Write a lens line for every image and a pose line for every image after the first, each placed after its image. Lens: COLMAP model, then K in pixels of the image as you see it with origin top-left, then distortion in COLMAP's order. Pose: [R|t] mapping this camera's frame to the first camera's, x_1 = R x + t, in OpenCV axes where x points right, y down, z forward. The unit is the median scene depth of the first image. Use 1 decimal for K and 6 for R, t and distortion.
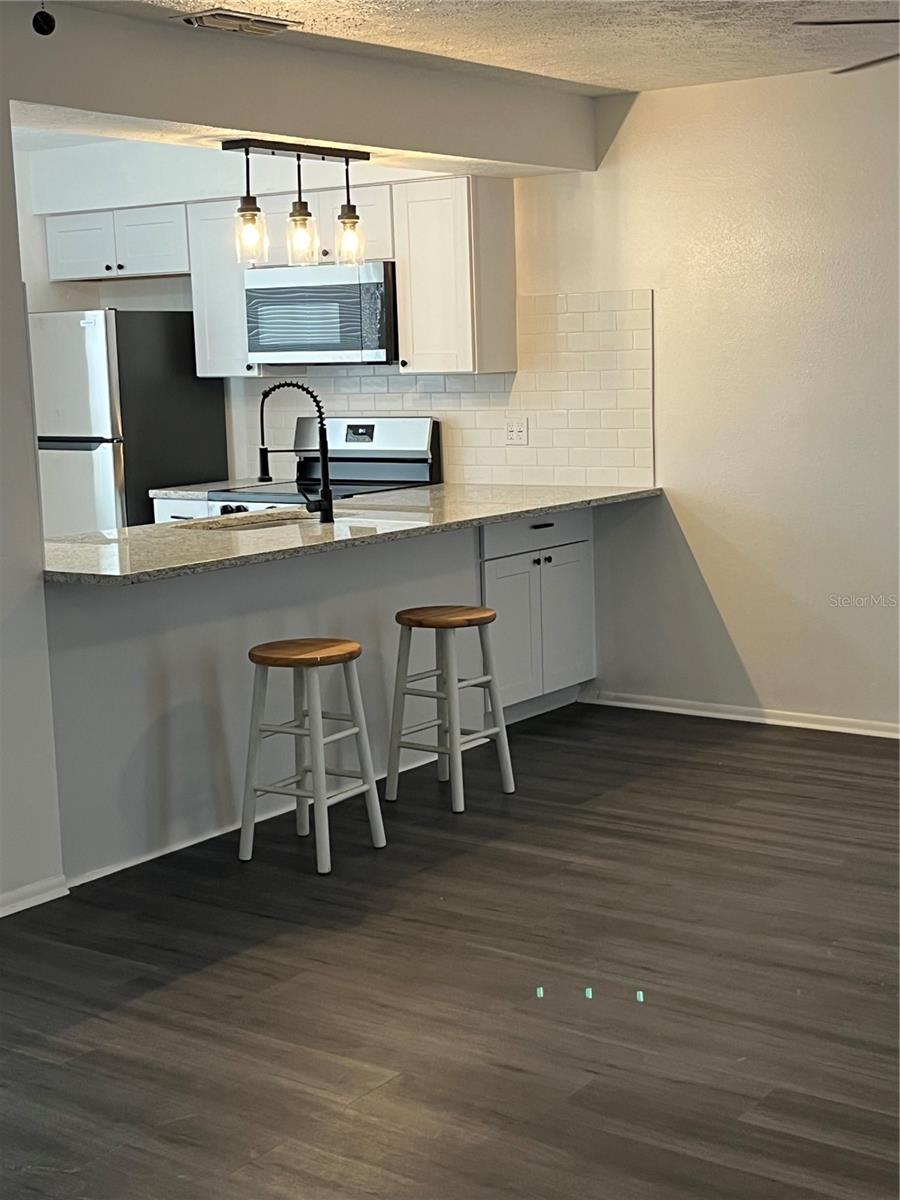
lens RADIAL K [[1781.7, 0, 453.6], [0, 1781.7, 611.6], [0, 0, 1]] dist [0.095004, 0.000000]
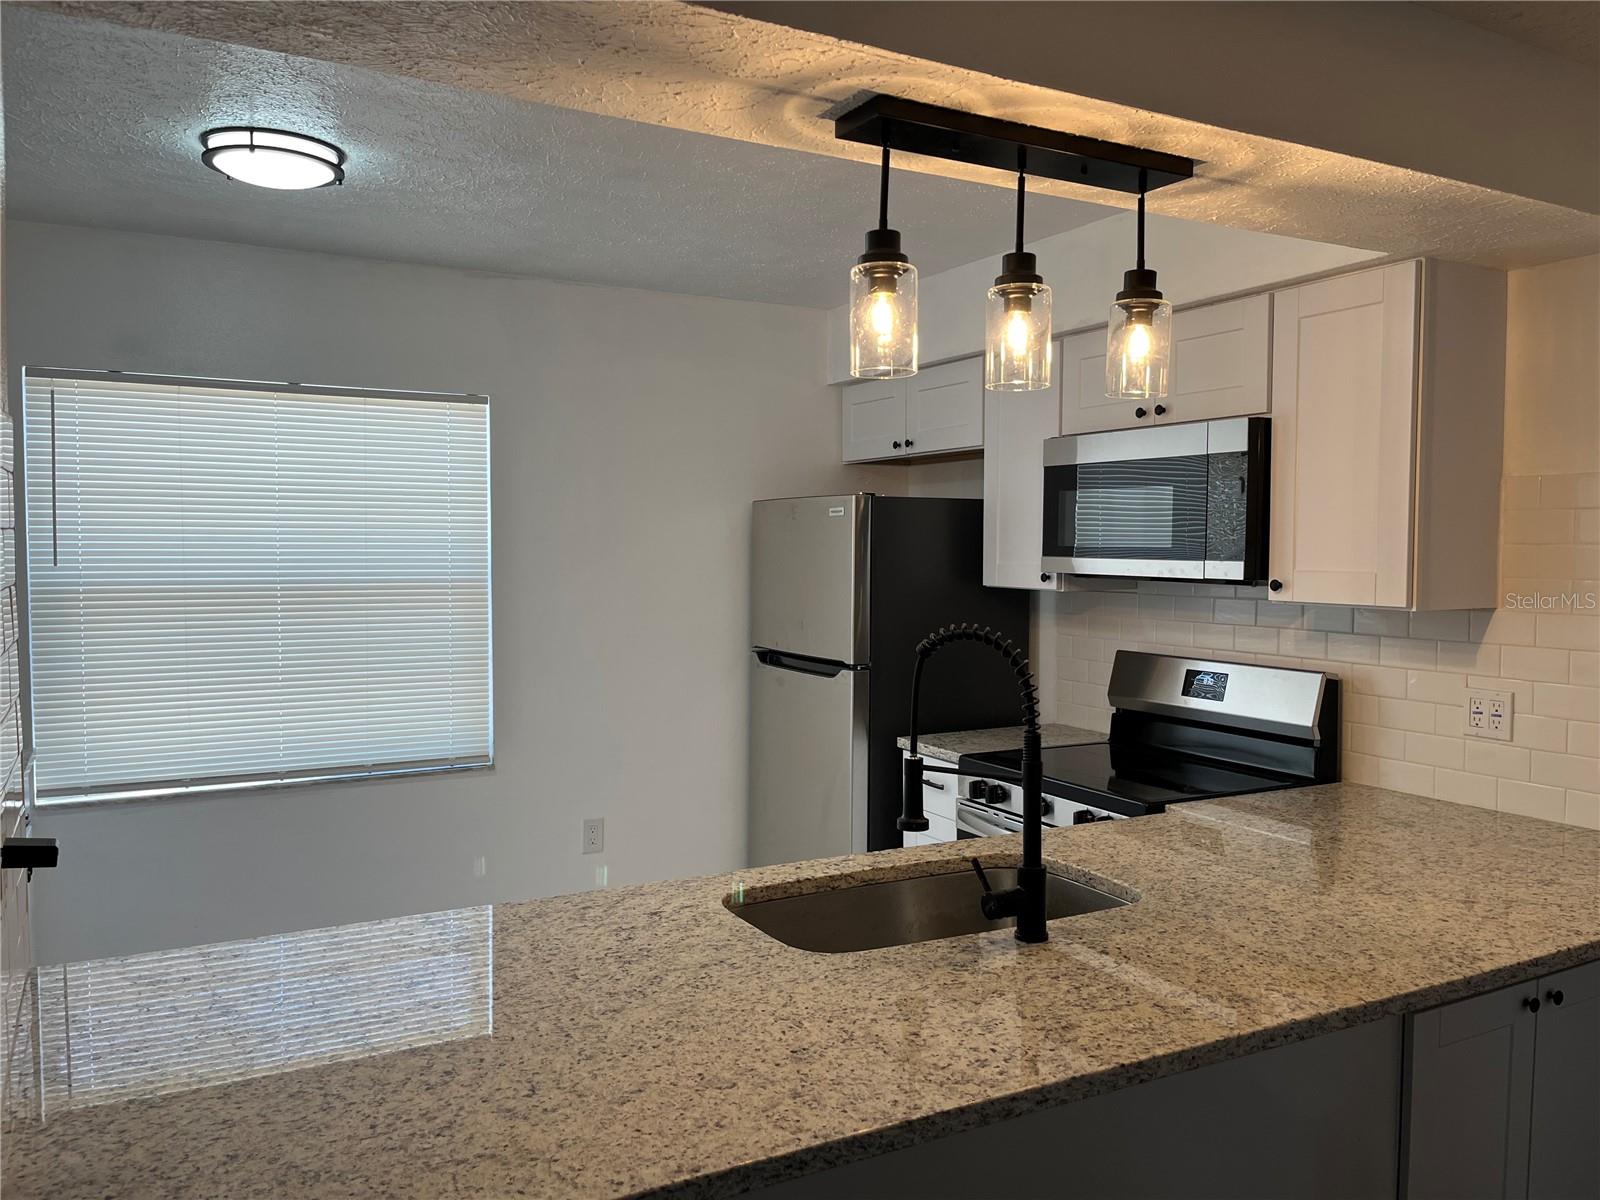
lens RADIAL K [[1208.1, 0, 799.9], [0, 1208.1, 602.7], [0, 0, 1]] dist [0.073971, -0.101790]
pose [[0.901574, 0.054408, -0.429190, 0.003614], [-0.094421, 0.992891, -0.072475, -0.089493], [0.422195, 0.105866, 0.900302, 0.571803]]
